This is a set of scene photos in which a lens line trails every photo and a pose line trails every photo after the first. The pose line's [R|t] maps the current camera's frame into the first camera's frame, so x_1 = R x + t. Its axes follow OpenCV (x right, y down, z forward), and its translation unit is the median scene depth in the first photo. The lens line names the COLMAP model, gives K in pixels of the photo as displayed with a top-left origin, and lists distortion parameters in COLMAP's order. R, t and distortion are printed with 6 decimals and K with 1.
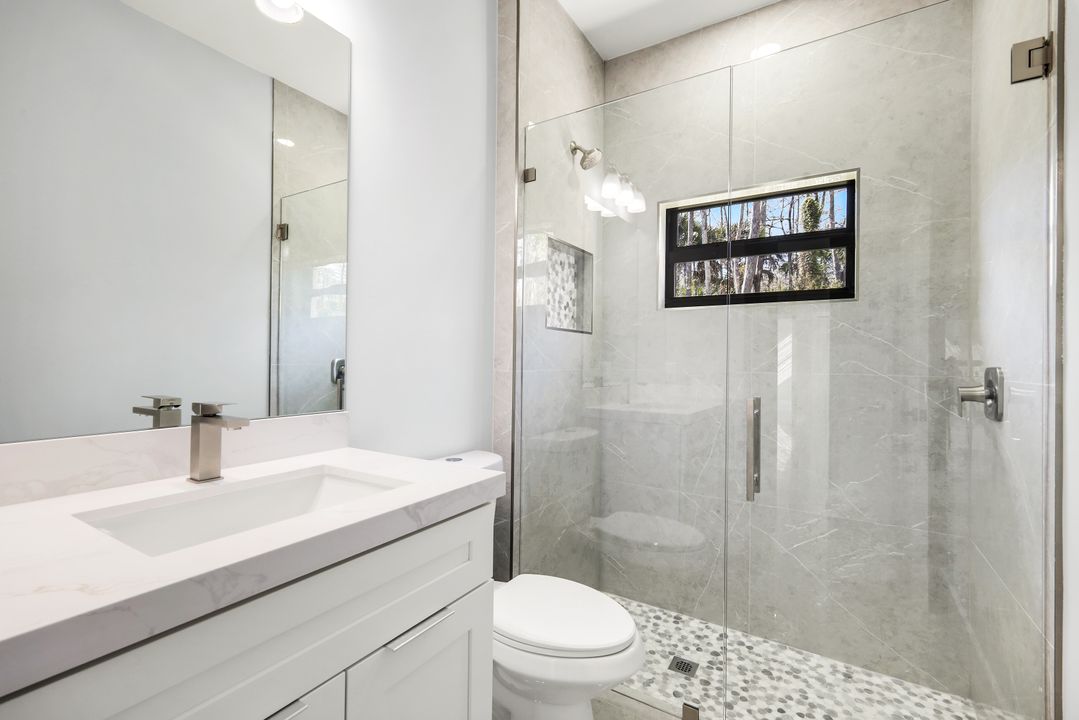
lens RADIAL K [[488.1, 0, 542.4], [0, 488.1, 355.7], [0, 0, 1]] dist [0.002868, 0.000549]
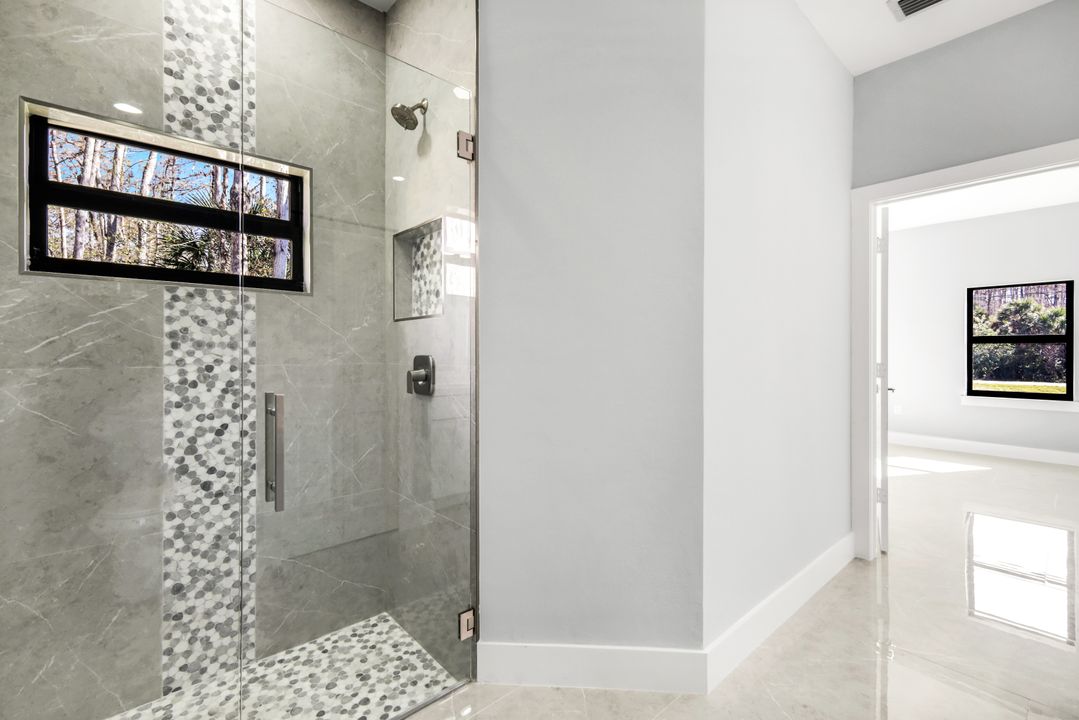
lens RADIAL K [[488.1, 0, 531.3], [0, 488.1, 362.2], [0, 0, 1]] dist [0.002868, 0.000549]
pose [[0.288512, -0.029060, 0.957035, -0.204204], [-0.007727, 0.999436, 0.032677, -0.006395], [-0.957445, -0.016823, 0.288125, 0.222258]]
